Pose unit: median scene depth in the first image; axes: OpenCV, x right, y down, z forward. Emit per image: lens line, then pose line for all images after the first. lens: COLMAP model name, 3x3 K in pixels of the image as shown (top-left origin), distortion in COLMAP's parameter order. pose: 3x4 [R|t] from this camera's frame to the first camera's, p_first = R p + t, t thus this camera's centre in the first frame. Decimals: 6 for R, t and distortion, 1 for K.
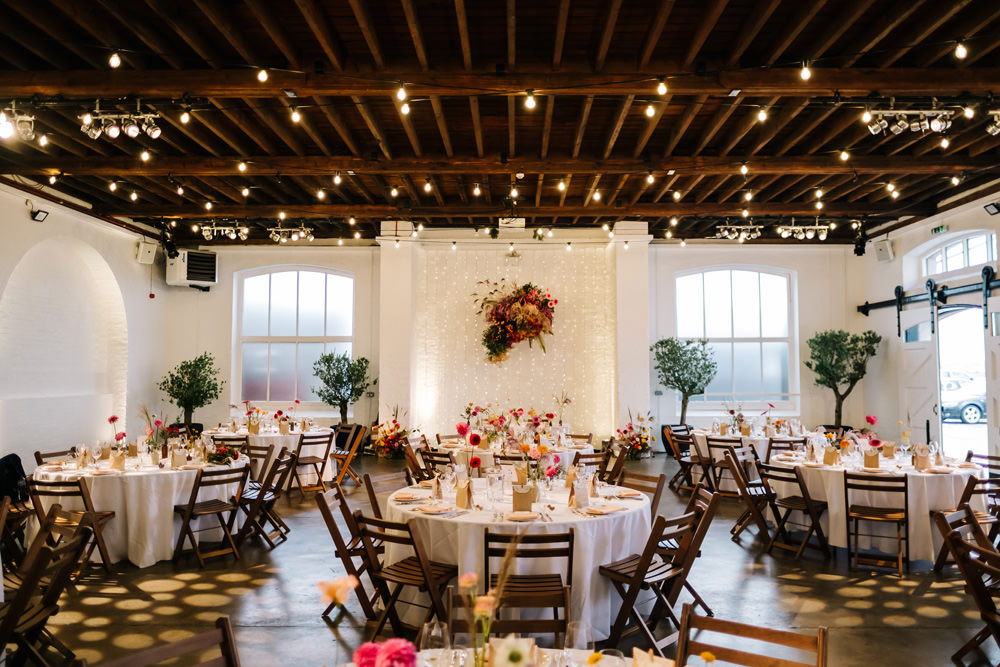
lens RADIAL K [[659.9, 0, 500.0], [0, 659.9, 333.5], [0, 0, 1]] dist [0.000175, -0.001620]
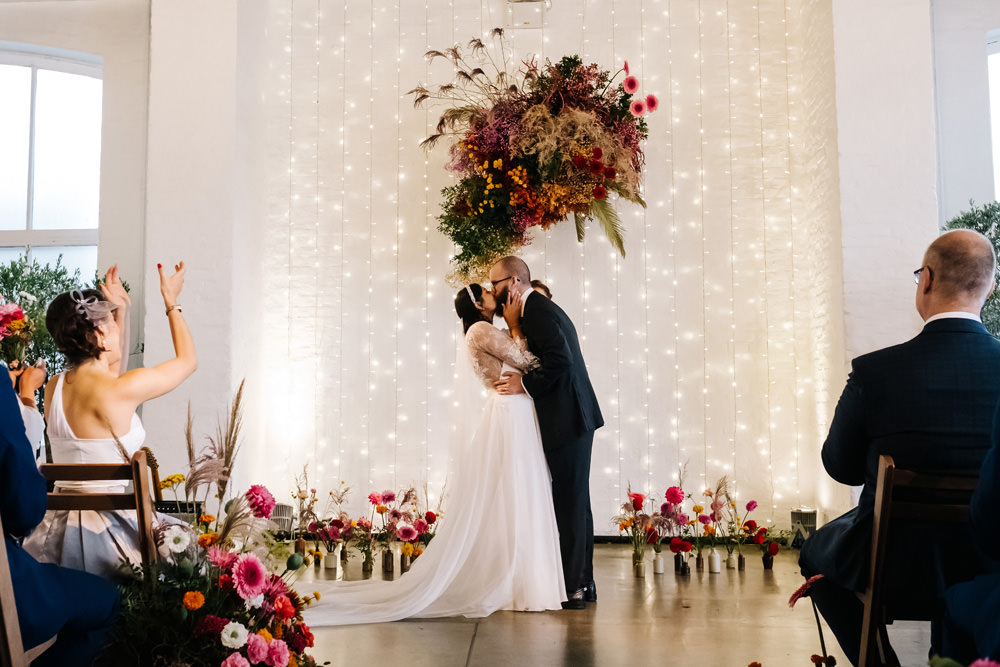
lens RADIAL K [[1148.4, 0, 438.3], [0, 1148.4, 296.6], [0, 0, 1]] dist [-0.005523, 0.017557]
pose [[0.997970, -0.008228, -0.063153, 0.010026], [0.005713, 0.999187, -0.039909, 0.074889], [0.063430, 0.039467, 0.997206, 0.393650]]
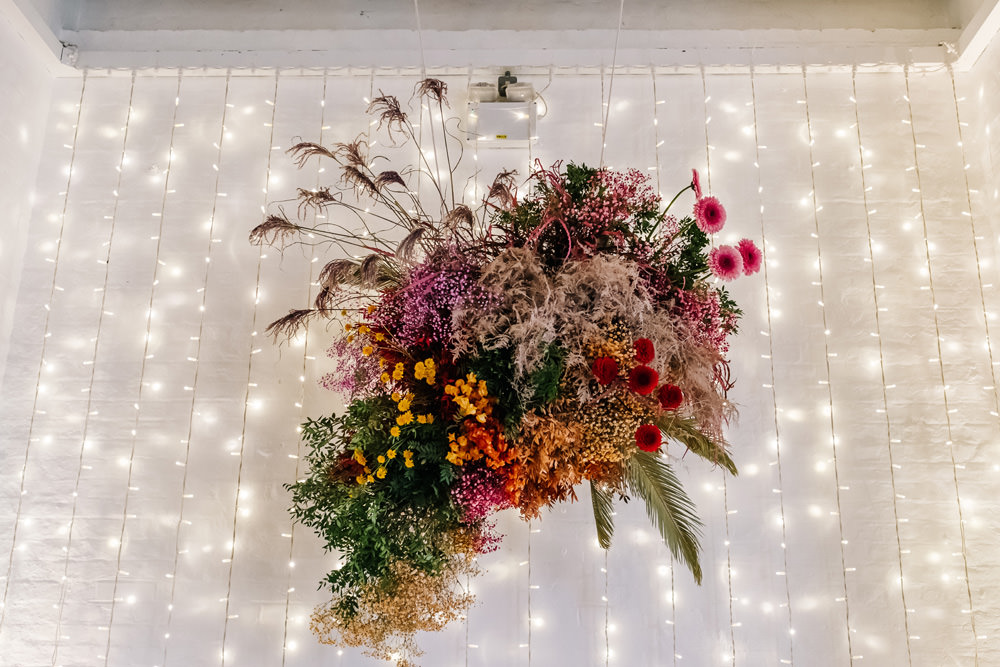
lens RADIAL K [[1094.1, 0, 512.9], [0, 1094.1, 305.1], [0, 0, 1]] dist [0.002770, 0.004554]
pose [[0.999925, 0.010545, 0.006224, 0.022442], [-0.008485, 0.963170, -0.268760, 0.037411], [-0.008829, 0.268687, 0.963187, 0.728544]]
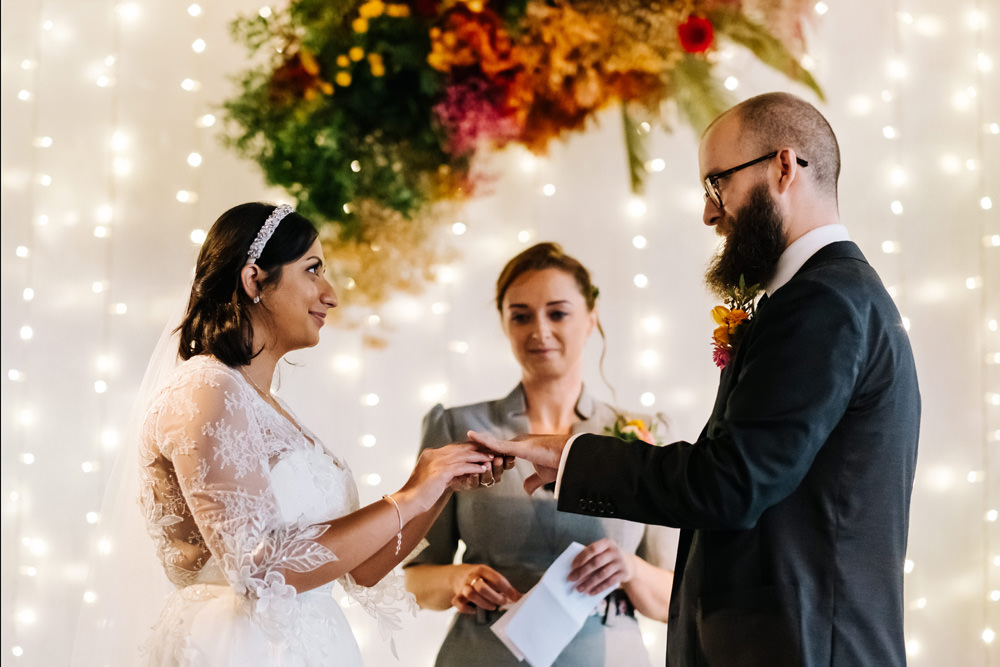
lens RADIAL K [[2423.7, 0, 500.0], [0, 2423.7, 333.5], [0, 0, 1]] dist [0.045380, -0.060035]
pose [[0.999898, 0.006760, 0.012613, 0.016756], [-0.005551, 0.995597, -0.093571, 0.088864], [-0.013190, 0.093491, 0.995533, 0.569539]]
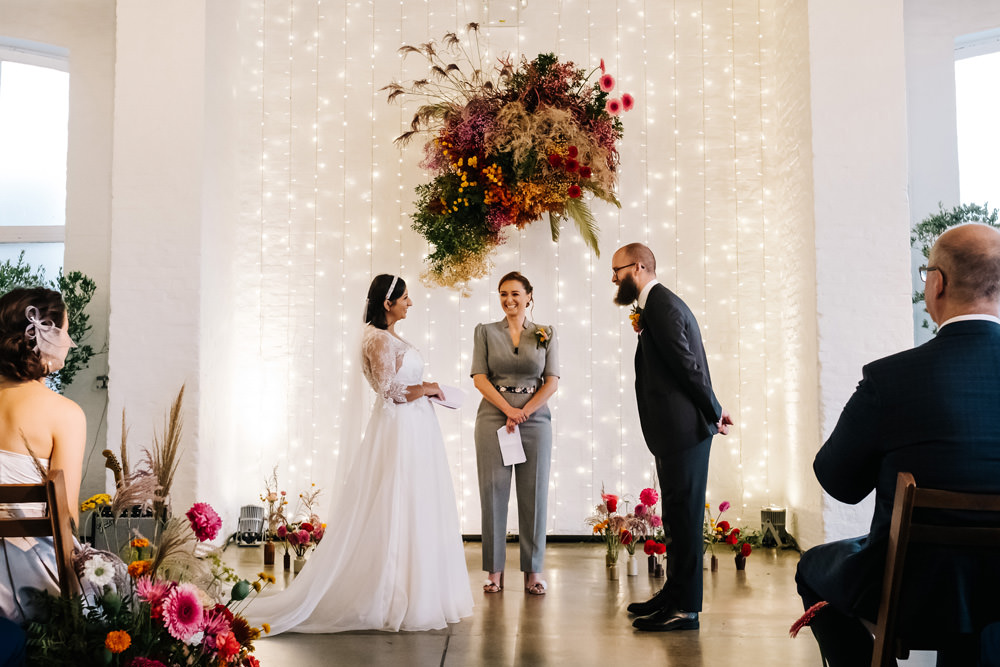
lens RADIAL K [[1086.7, 0, 471.7], [0, 1086.7, 322.5], [0, 0, 1]] dist [-0.005418, 0.022582]
pose [[0.999920, -0.003373, -0.012200, 0.009899], [0.003163, 0.999847, -0.017183, 0.074414], [0.012256, 0.017143, 0.999778, 0.431666]]
